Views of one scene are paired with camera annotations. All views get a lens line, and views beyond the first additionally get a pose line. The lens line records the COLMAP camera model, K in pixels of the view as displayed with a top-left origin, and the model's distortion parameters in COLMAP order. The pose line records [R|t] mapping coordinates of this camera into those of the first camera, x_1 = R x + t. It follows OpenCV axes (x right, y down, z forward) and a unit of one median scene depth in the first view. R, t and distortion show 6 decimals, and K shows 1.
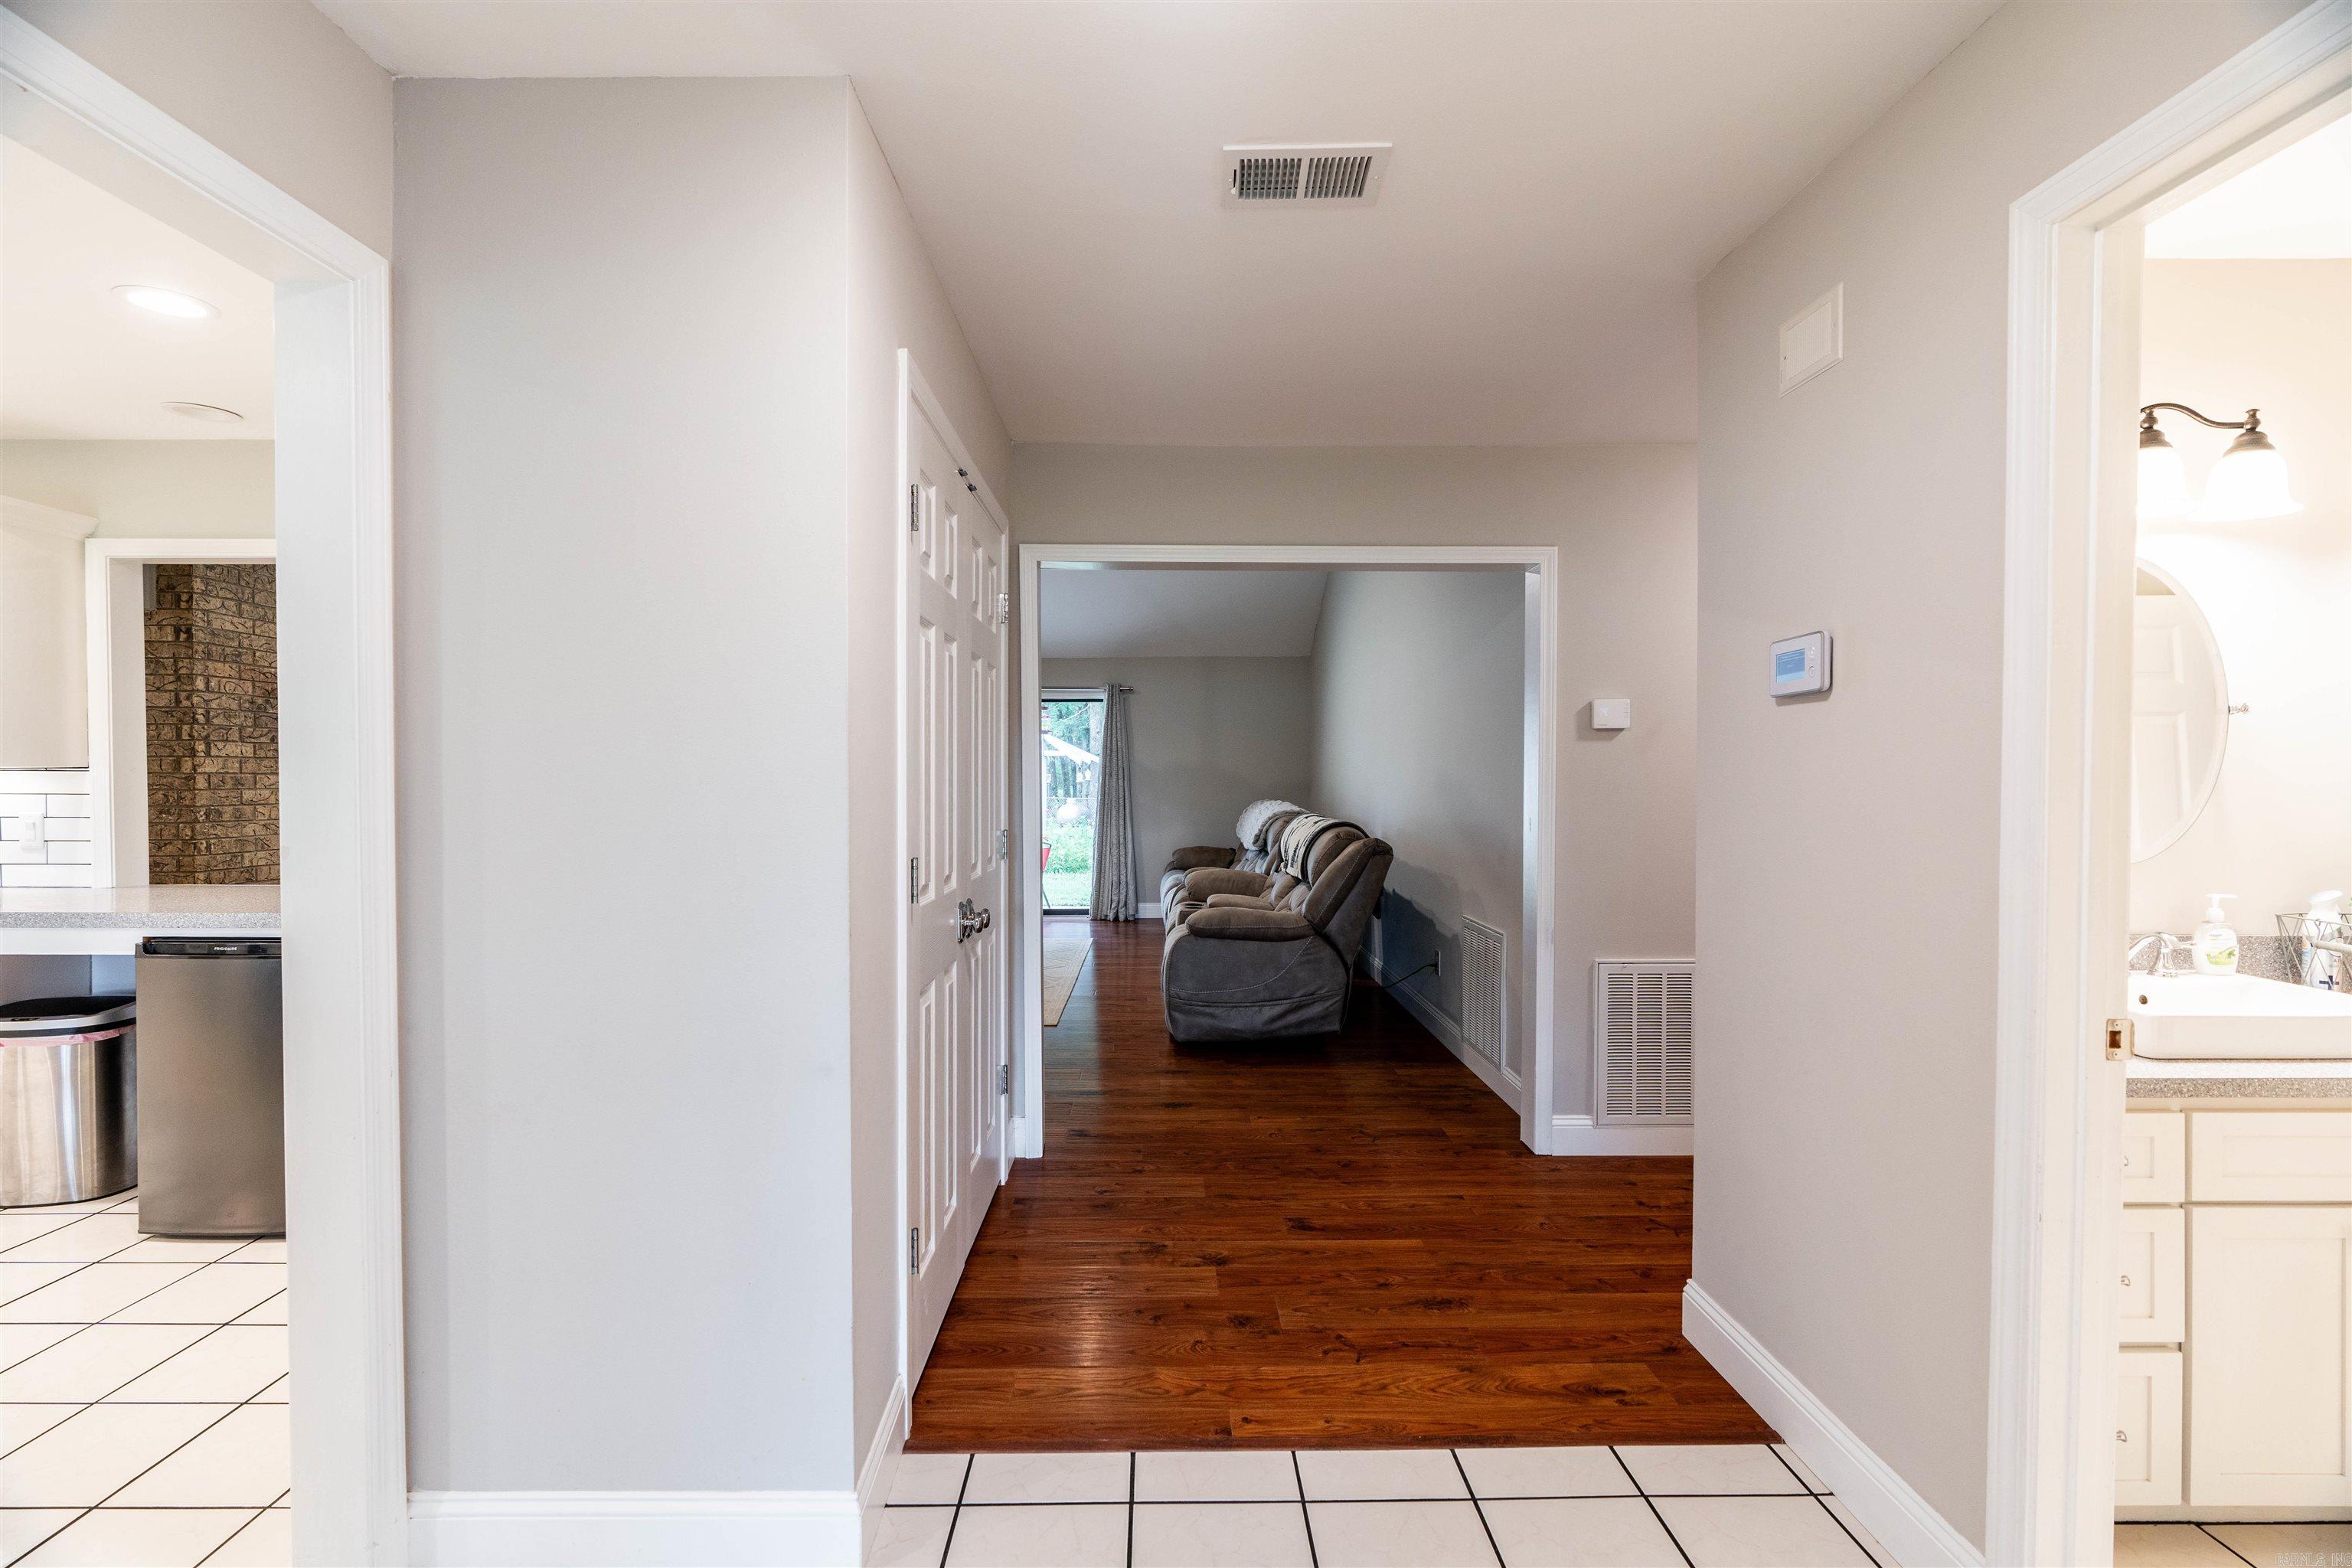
lens RADIAL K [[1057.9, 0, 1170.9], [0, 1057.9, 799.8], [0, 0, 1]] dist [-0.011199, 0.002454]
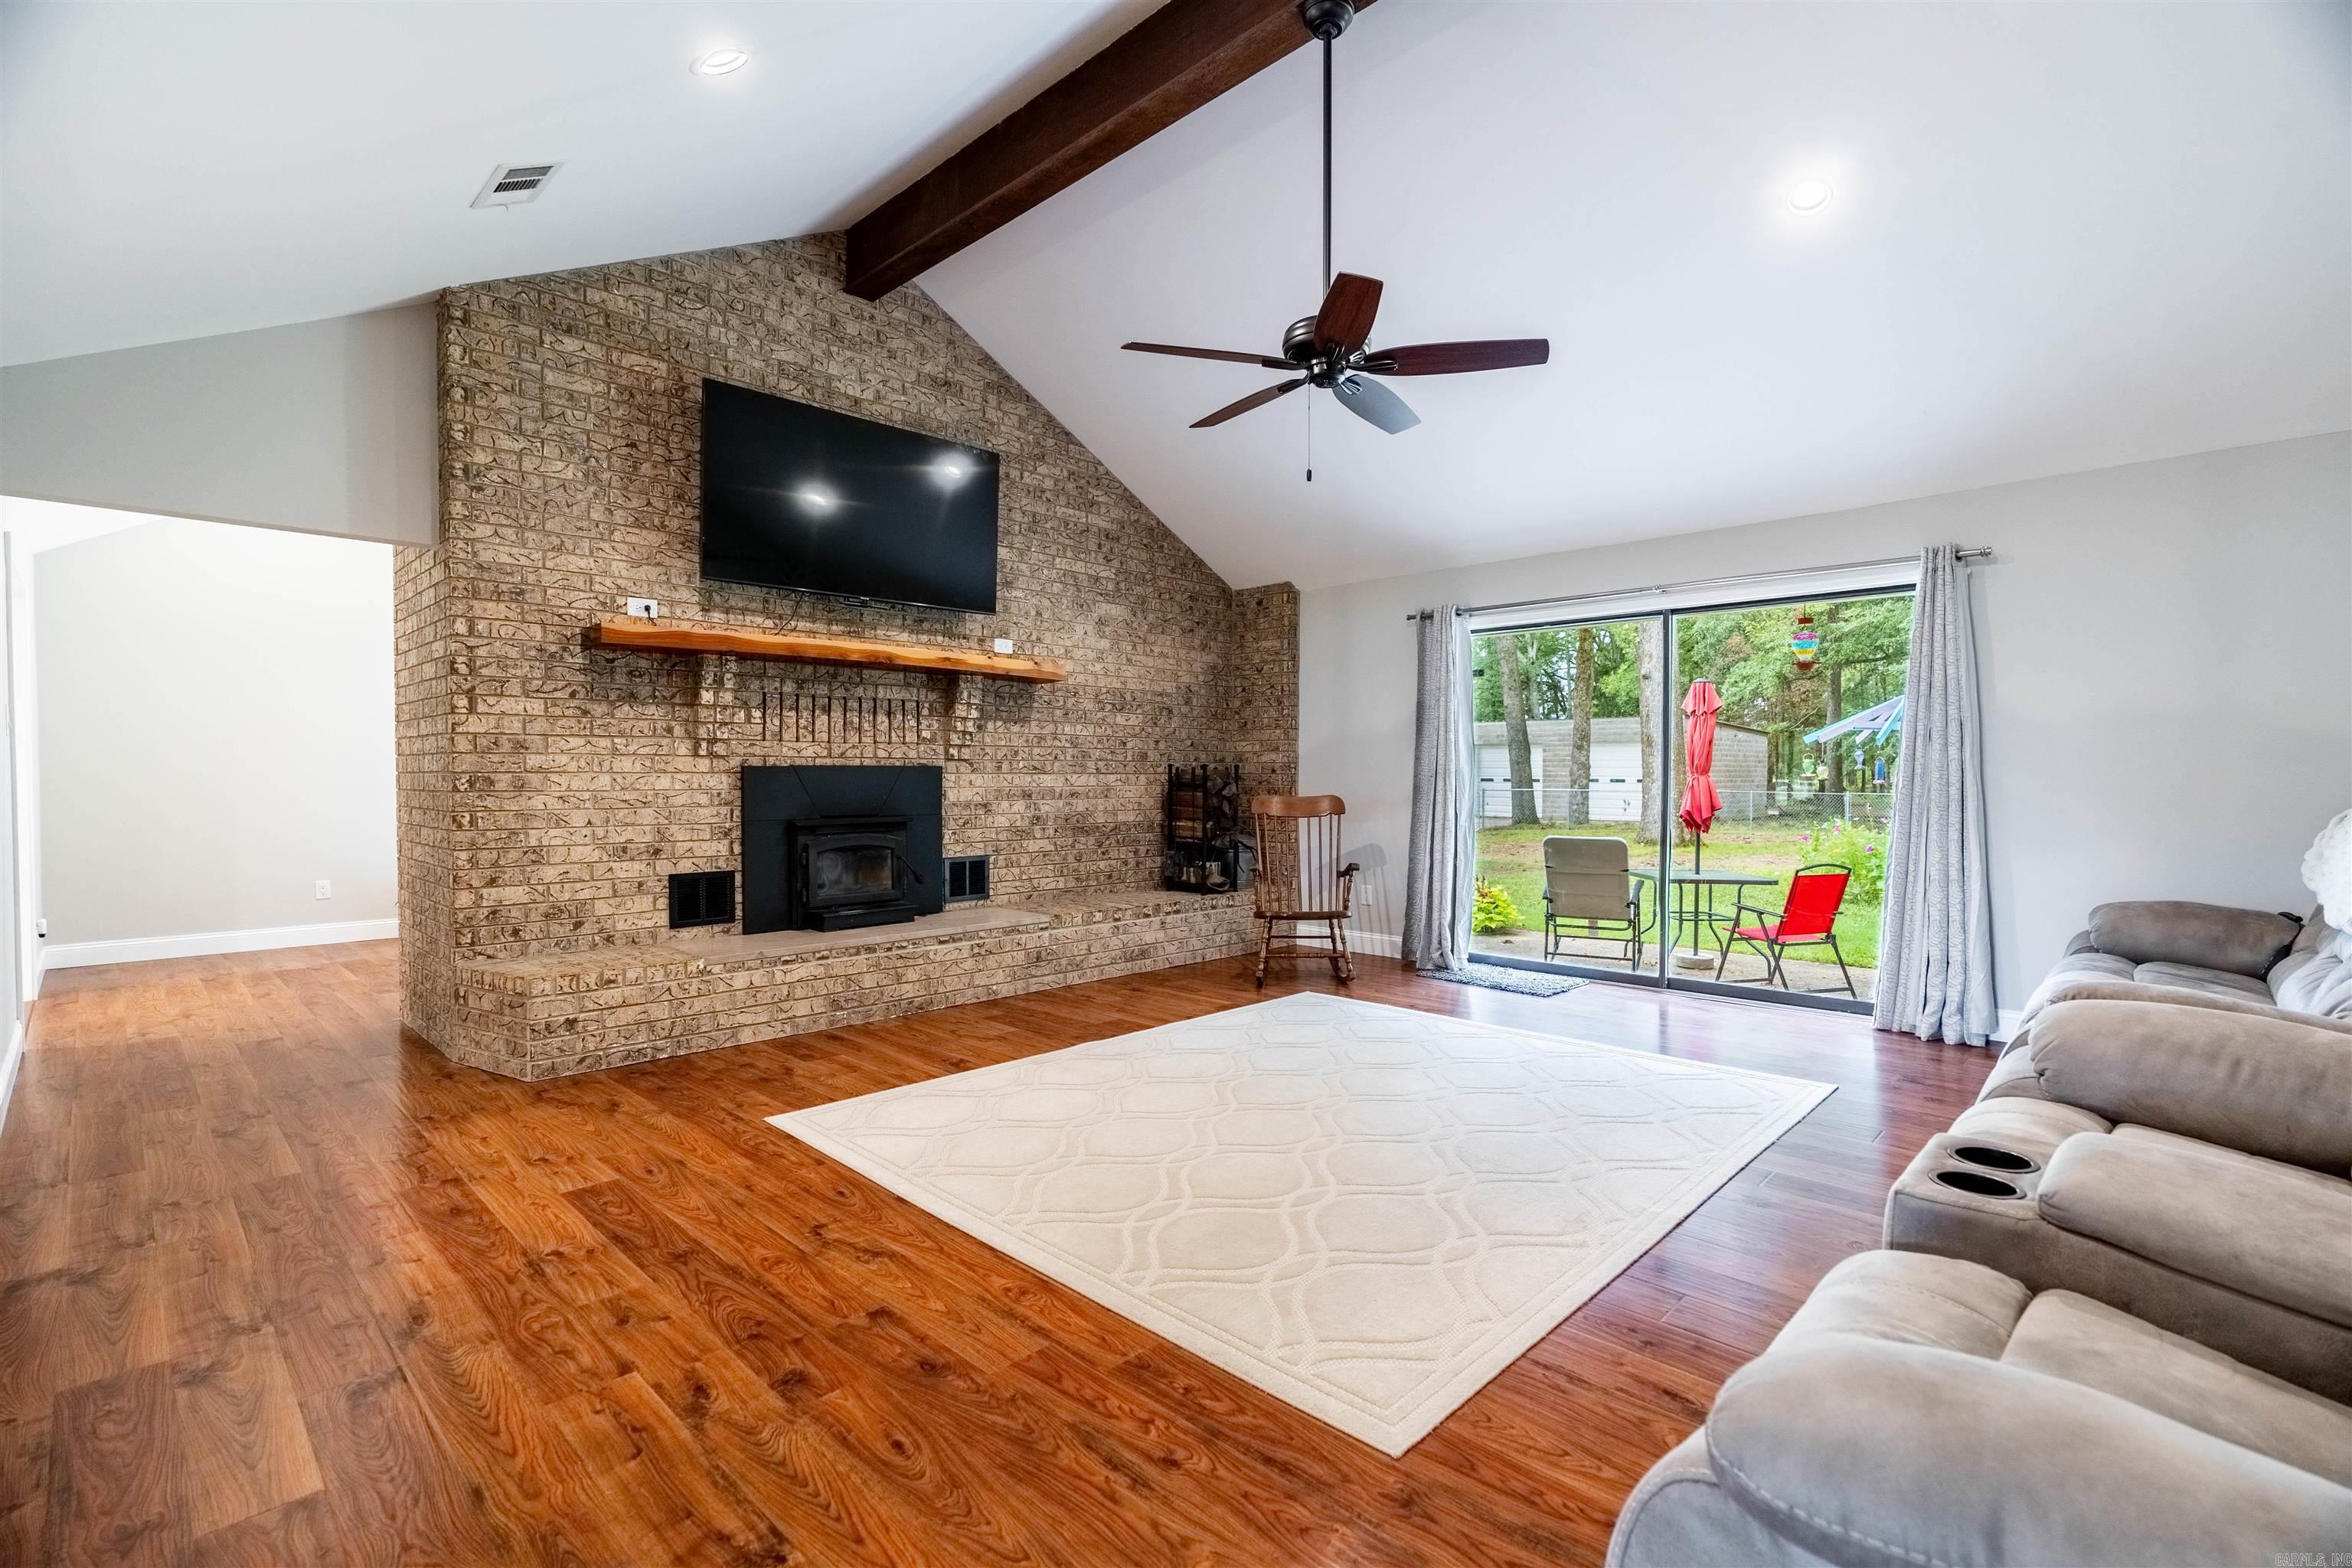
lens RADIAL K [[1057.9, 0, 1165.3], [0, 1057.9, 786.3], [0, 0, 1]] dist [-0.011199, 0.002454]
pose [[0.705240, 0.012976, -0.708850, 0.070414], [-0.015897, 0.999871, 0.002486, 0.005918], [0.708790, 0.009515, 0.705355, 0.773510]]
